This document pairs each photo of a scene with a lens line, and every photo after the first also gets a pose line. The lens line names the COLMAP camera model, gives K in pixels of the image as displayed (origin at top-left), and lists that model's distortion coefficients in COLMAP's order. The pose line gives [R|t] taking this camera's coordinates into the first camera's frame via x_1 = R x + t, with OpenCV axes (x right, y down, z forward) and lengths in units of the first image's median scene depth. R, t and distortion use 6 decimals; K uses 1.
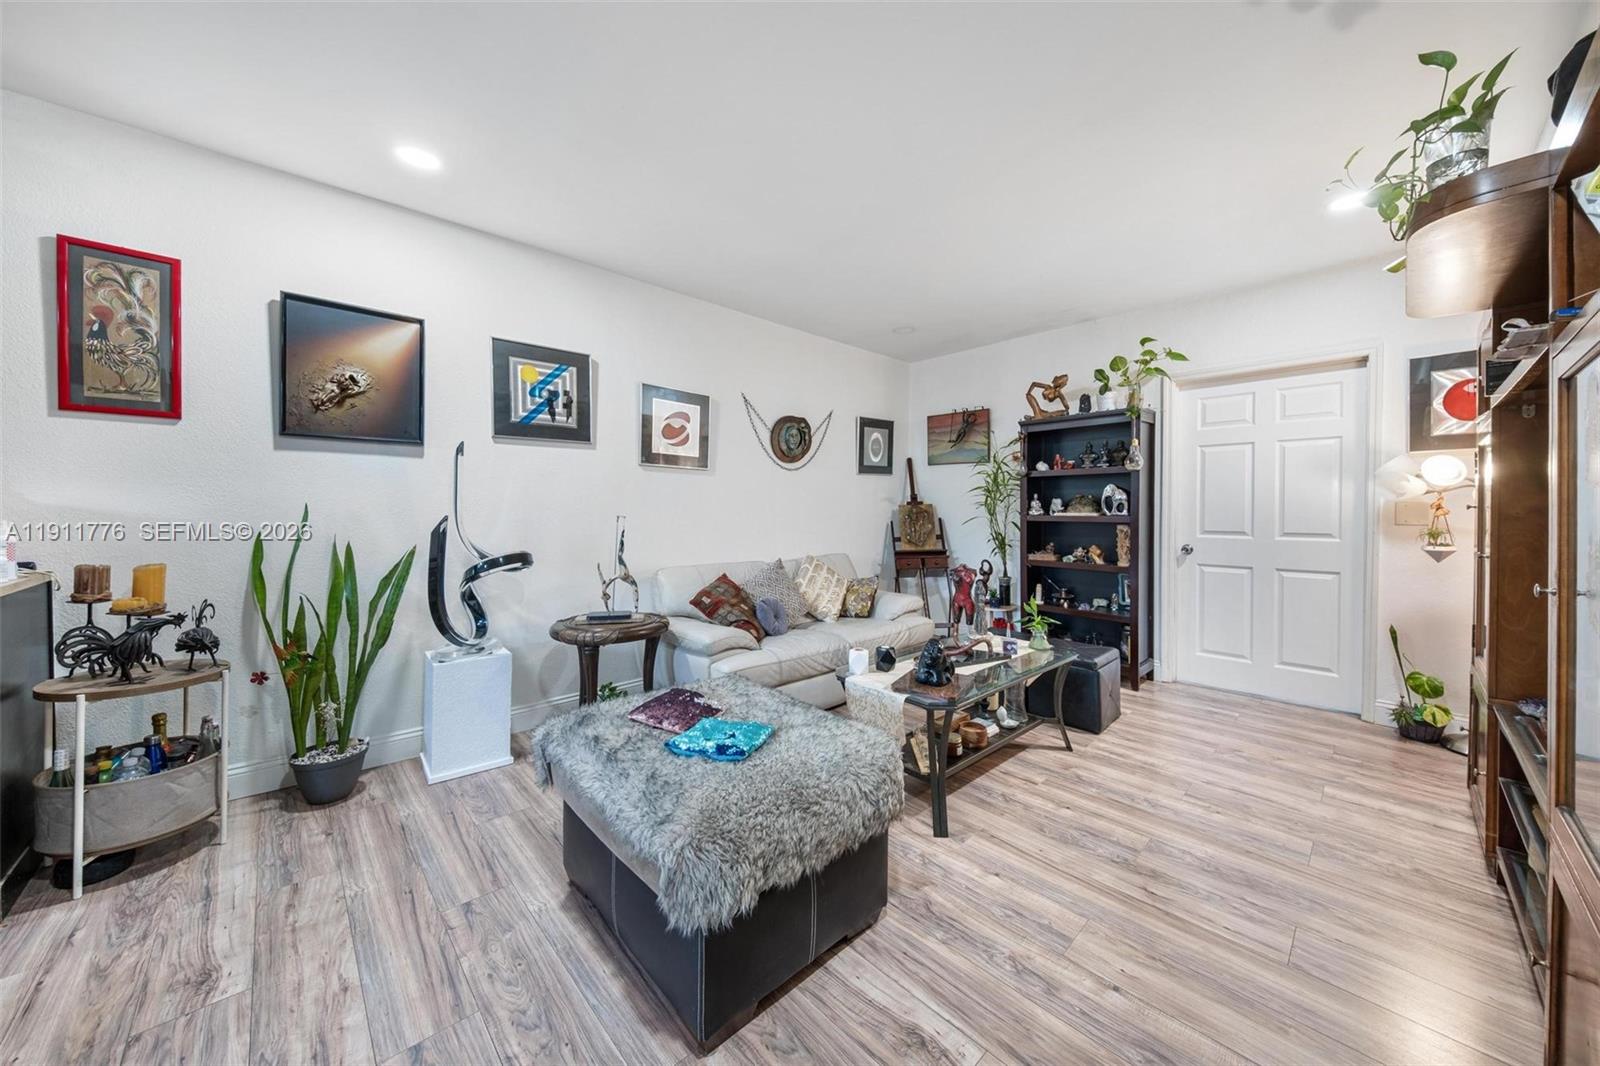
lens RADIAL K [[549.9, 0, 803.1], [0, 549.9, 521.5], [0, 0, 1]] dist [0.048761, -0.026324]
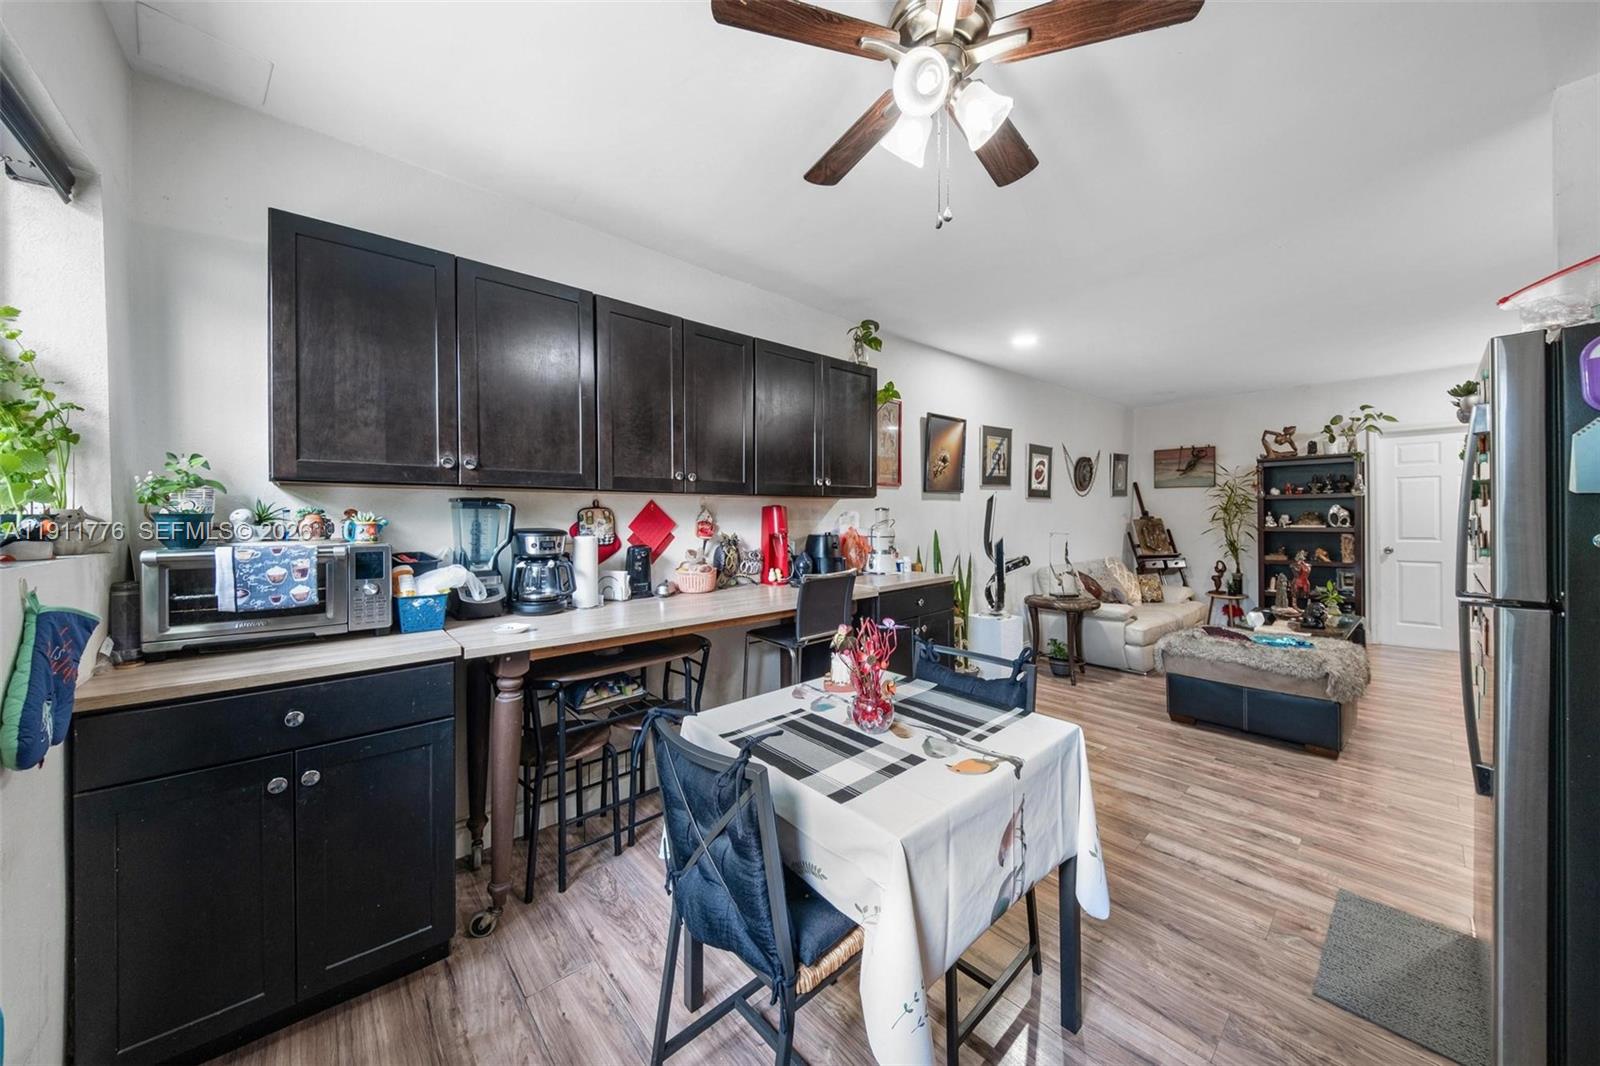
lens RADIAL K [[561.6, 0, 788.2], [0, 561.6, 518.3], [0, 0, 1]] dist [0.000061, -0.013517]
pose [[0.998317, -0.013895, -0.056296, -0.801285], [0.012907, 0.999757, -0.017871, -0.027649], [0.056530, 0.017114, 0.998254, -0.511389]]
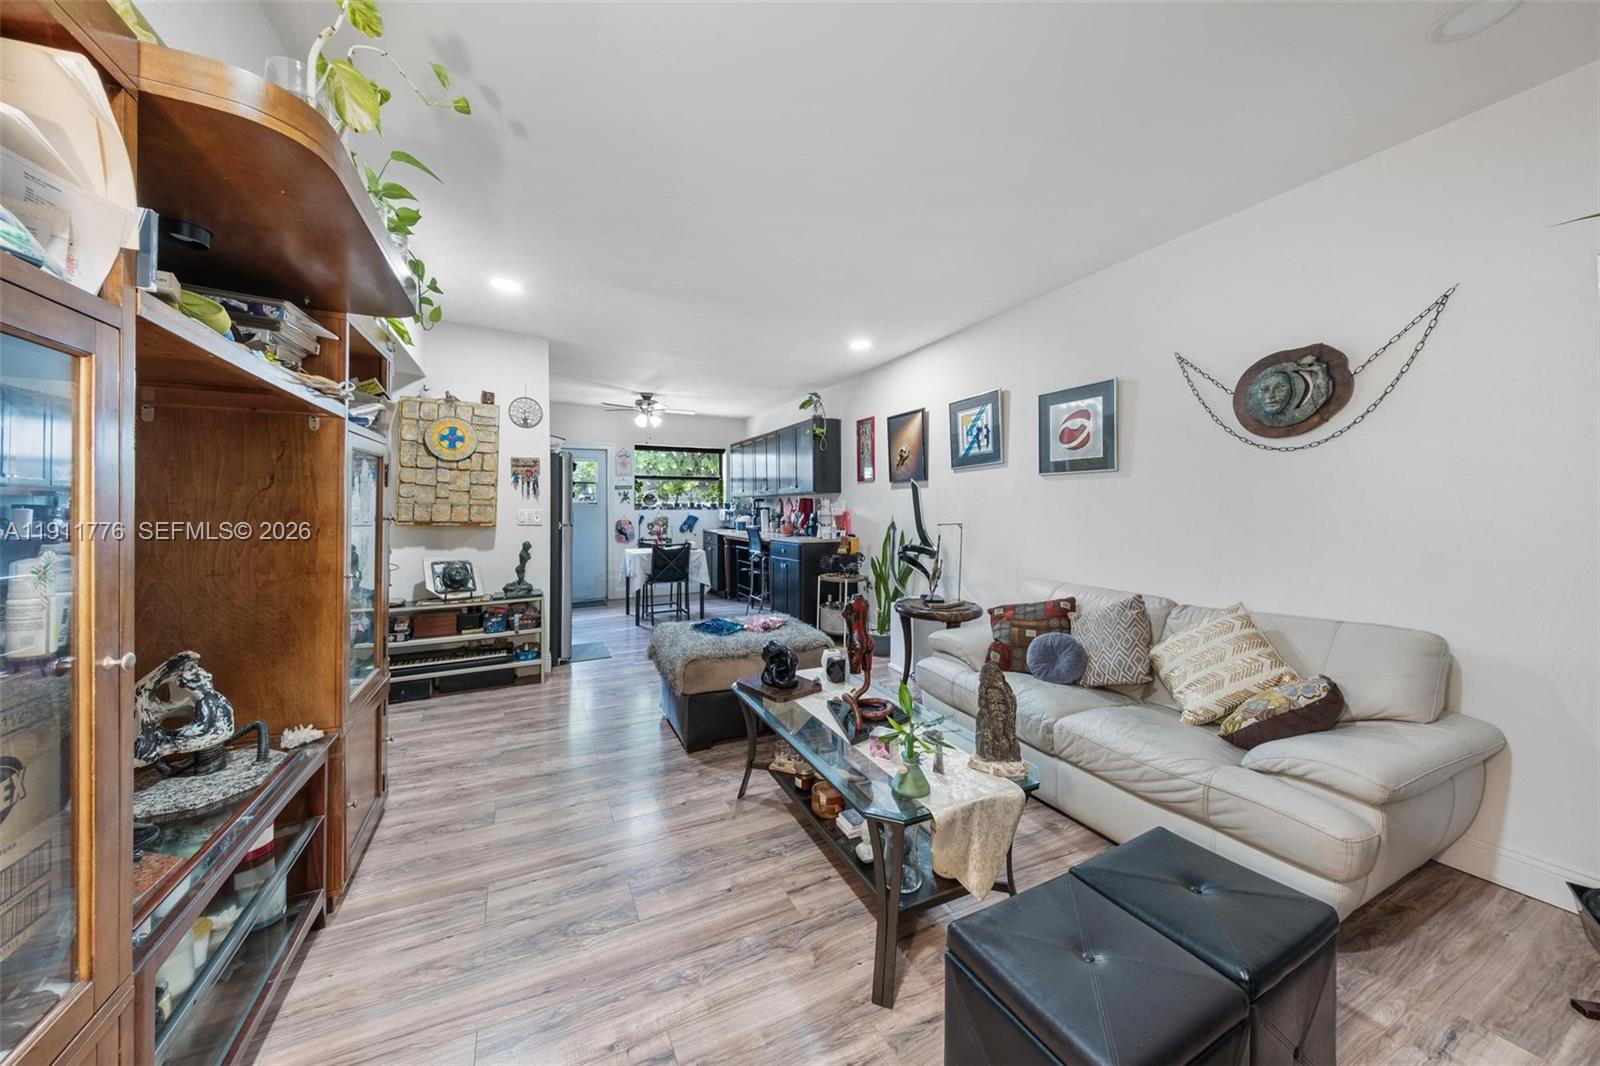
lens RADIAL K [[561.0, 0, 795.5], [0, 561.0, 513.3], [0, 0, 1]] dist [0.049512, -0.020299]
pose [[-0.313657, 0.003891, -0.949528, 0.779265], [-0.017825, 0.999791, 0.009986, -0.033527], [0.949369, 0.020058, -0.313522, 0.844210]]
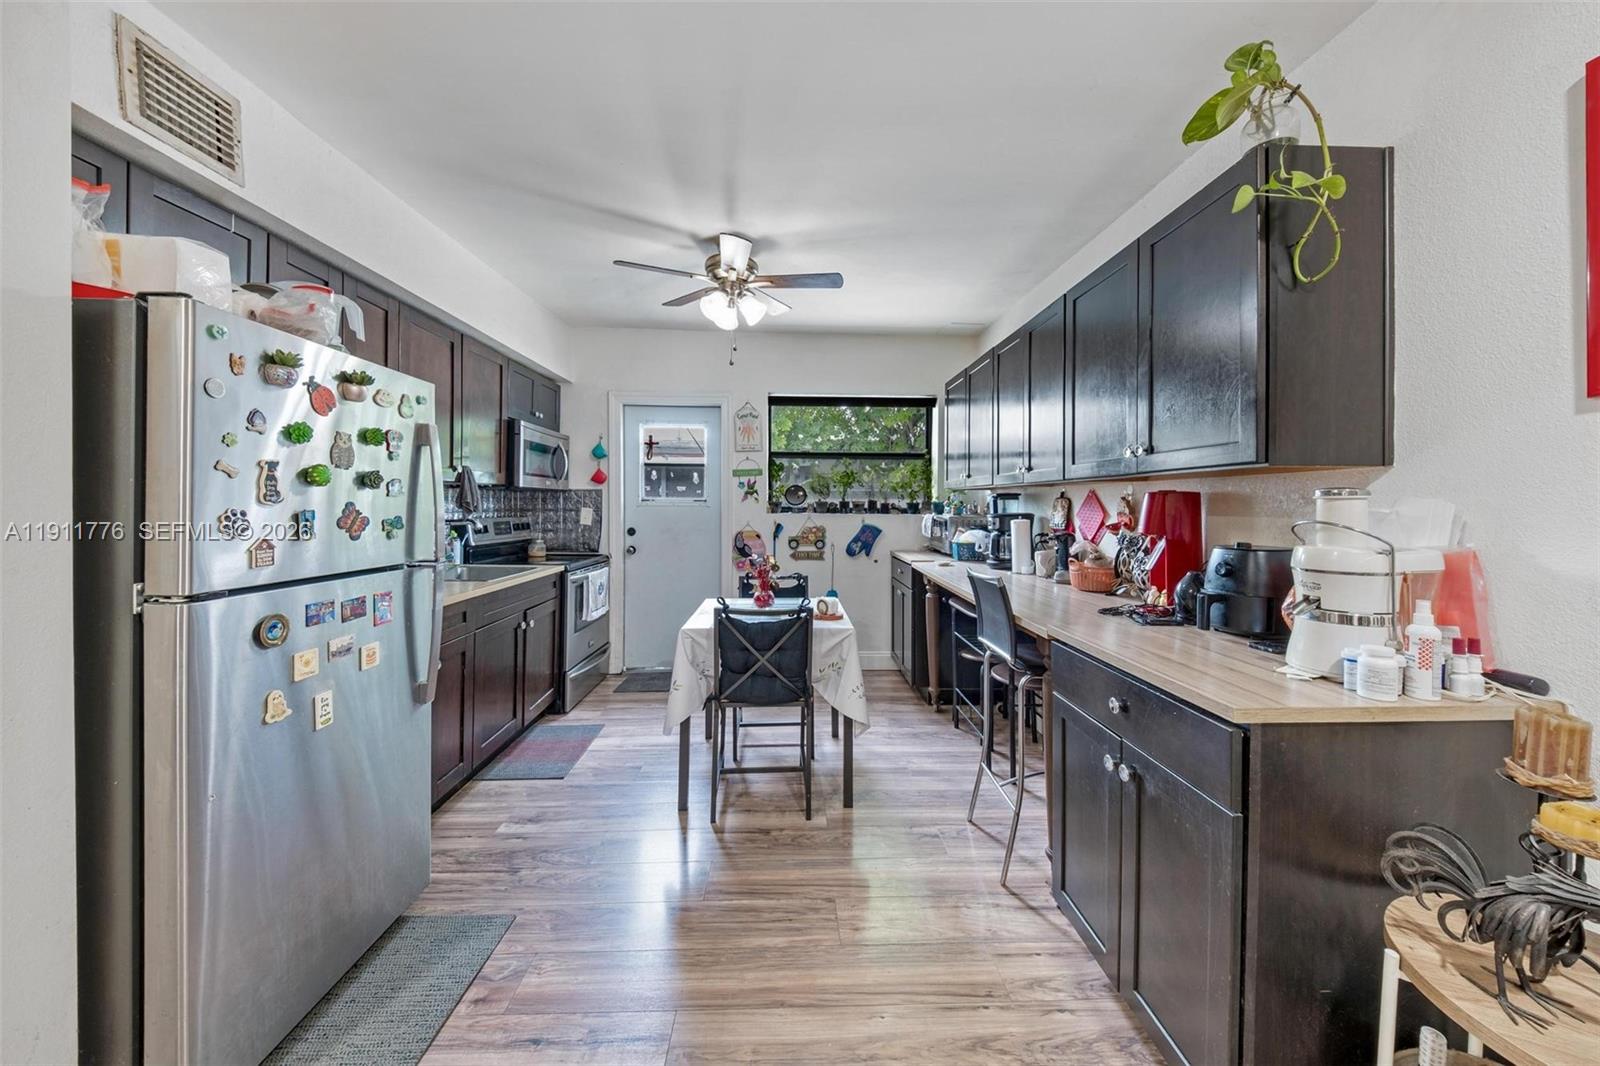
lens RADIAL K [[561.0, 0, 795.5], [0, 561.0, 513.3], [0, 0, 1]] dist [0.049512, -0.020299]
pose [[-0.671304, 0.001893, -0.741179, -0.238986], [-0.025959, 0.999323, 0.026064, -0.046220], [0.740727, 0.036737, -0.670801, 0.426235]]
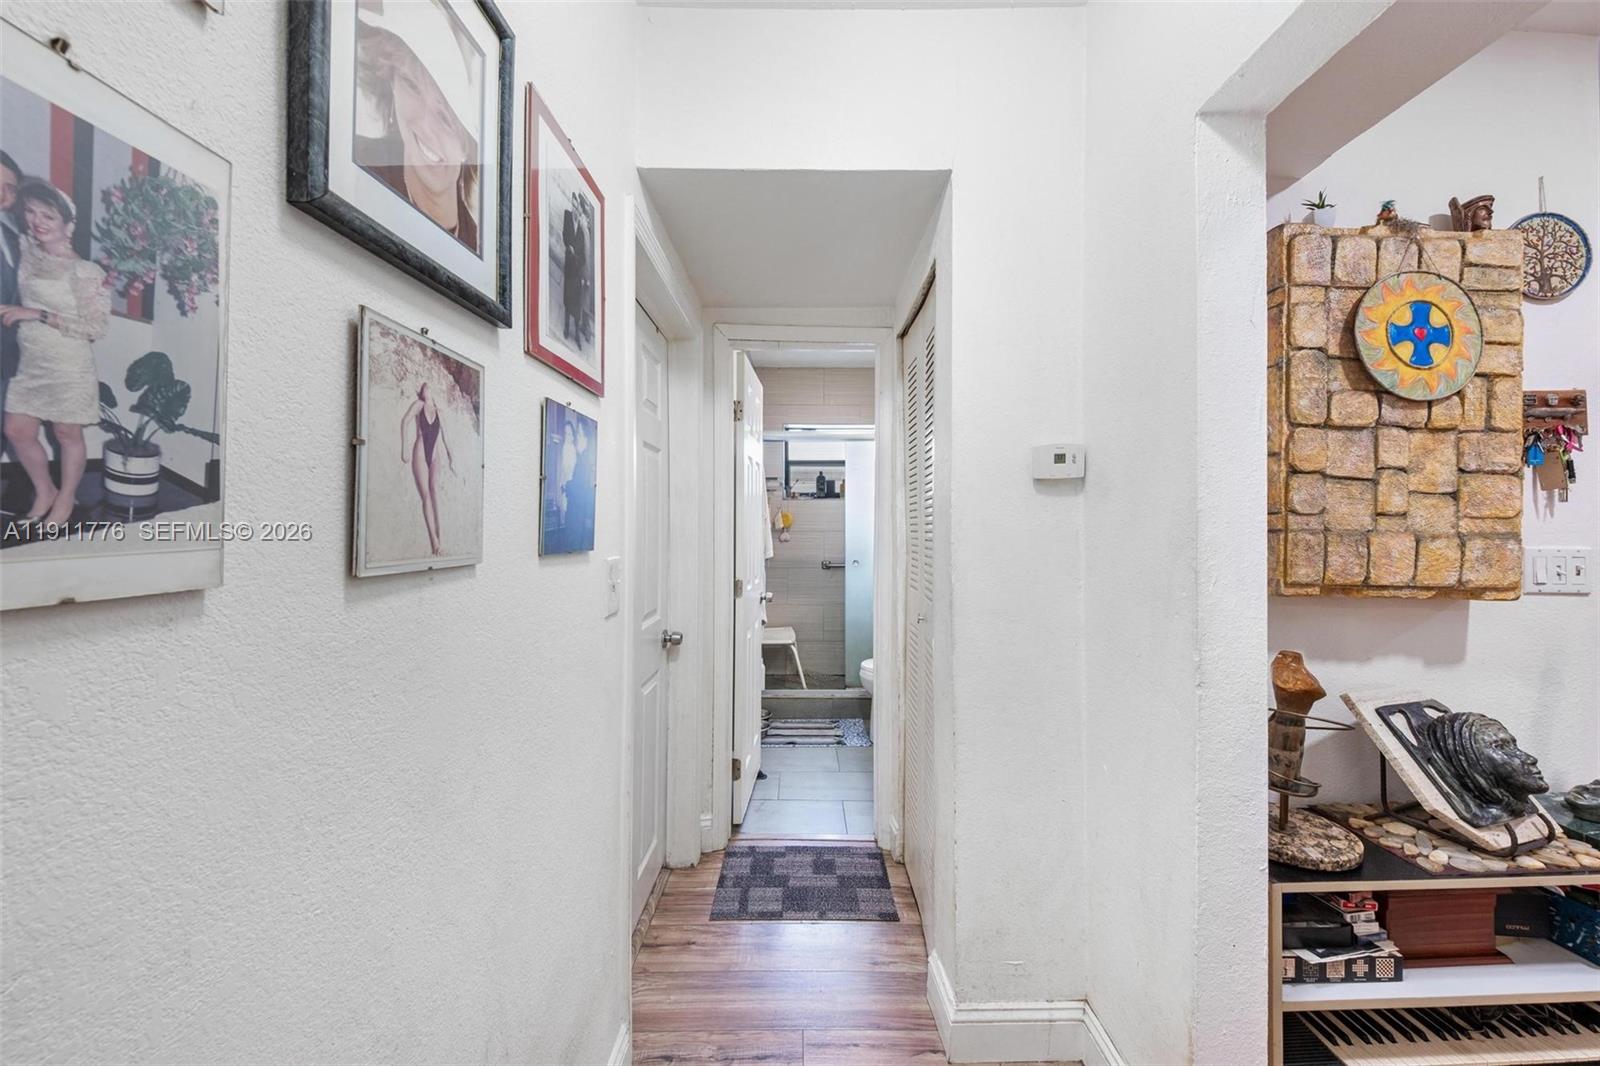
lens RADIAL K [[561.0, 0, 795.5], [0, 561.0, 513.3], [0, 0, 1]] dist [0.049512, -0.020299]
pose [[-0.697579, -0.011970, -0.716408, 0.491258], [-0.011518, 0.999919, -0.005491, -0.034427], [0.716416, 0.004421, -0.697660, -0.139135]]
